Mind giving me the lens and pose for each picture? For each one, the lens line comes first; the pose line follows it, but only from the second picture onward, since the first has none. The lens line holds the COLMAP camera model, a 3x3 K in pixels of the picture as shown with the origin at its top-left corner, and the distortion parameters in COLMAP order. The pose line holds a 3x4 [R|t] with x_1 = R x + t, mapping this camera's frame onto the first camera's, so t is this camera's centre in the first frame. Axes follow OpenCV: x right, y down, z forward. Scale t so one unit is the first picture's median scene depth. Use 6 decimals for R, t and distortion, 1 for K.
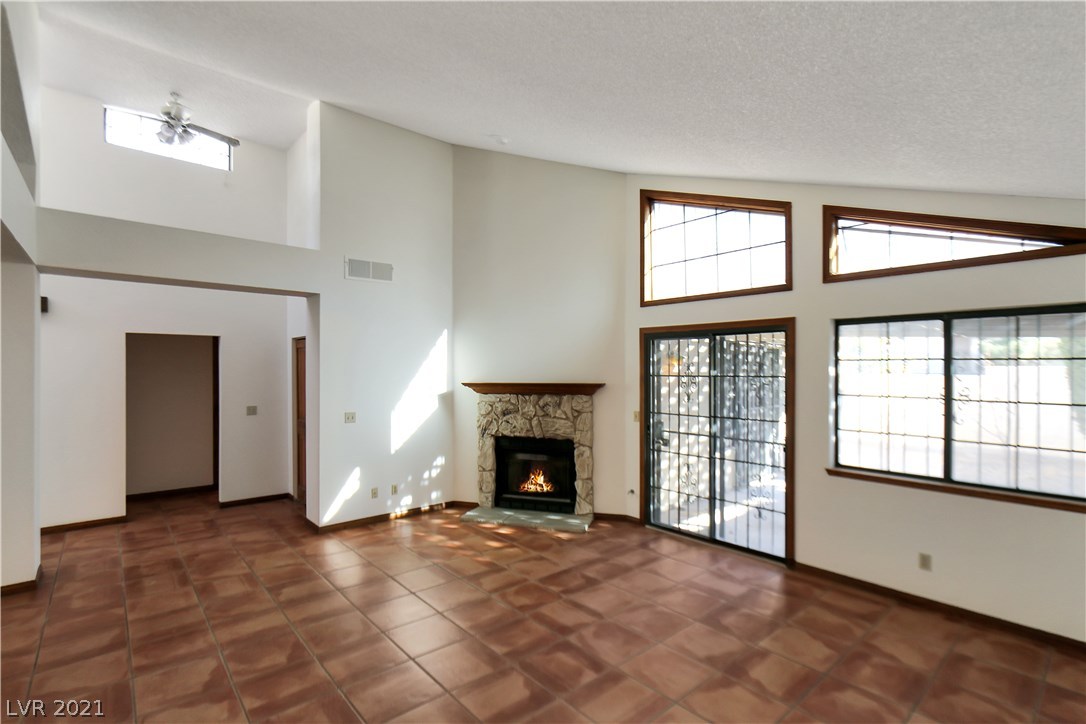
lens RADIAL K [[517.8, 0, 554.9], [0, 517.8, 372.2], [0, 0, 1]] dist [-0.000578, -0.000088]
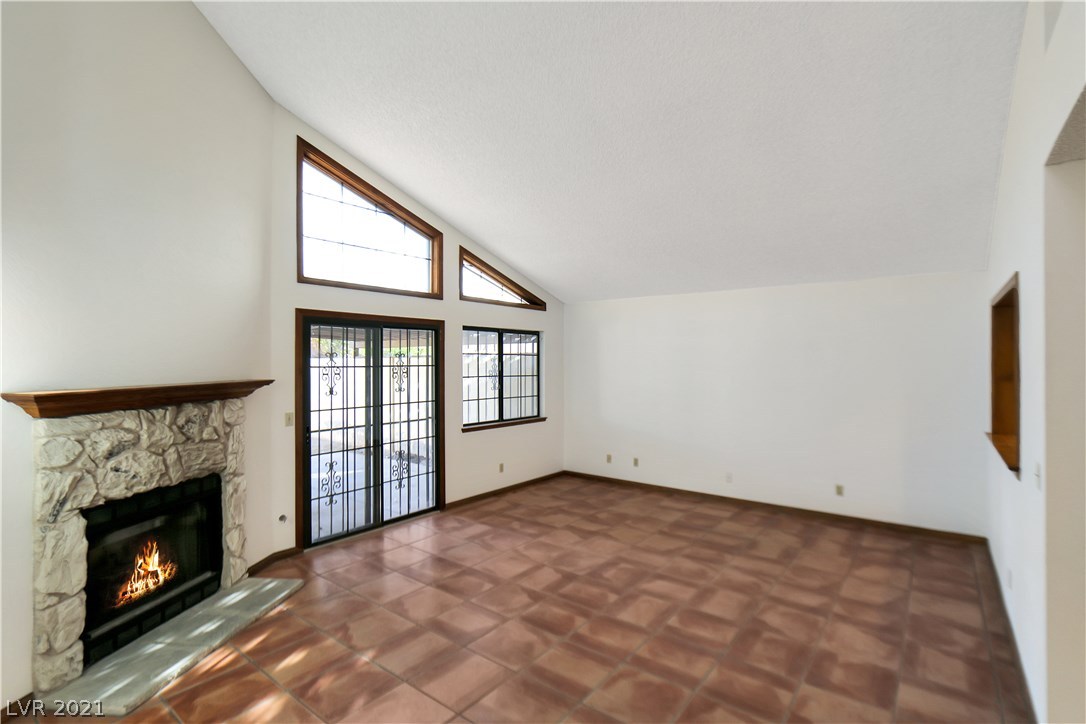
lens RADIAL K [[499.9, 0, 563.0], [0, 499.9, 358.5], [0, 0, 1]] dist [-0.001943, -0.000421]
pose [[-0.191631, 0.003355, 0.981461, -0.682682], [0.005467, 0.999982, -0.002351, -0.003336], [-0.981452, 0.004915, -0.191646, 0.754092]]
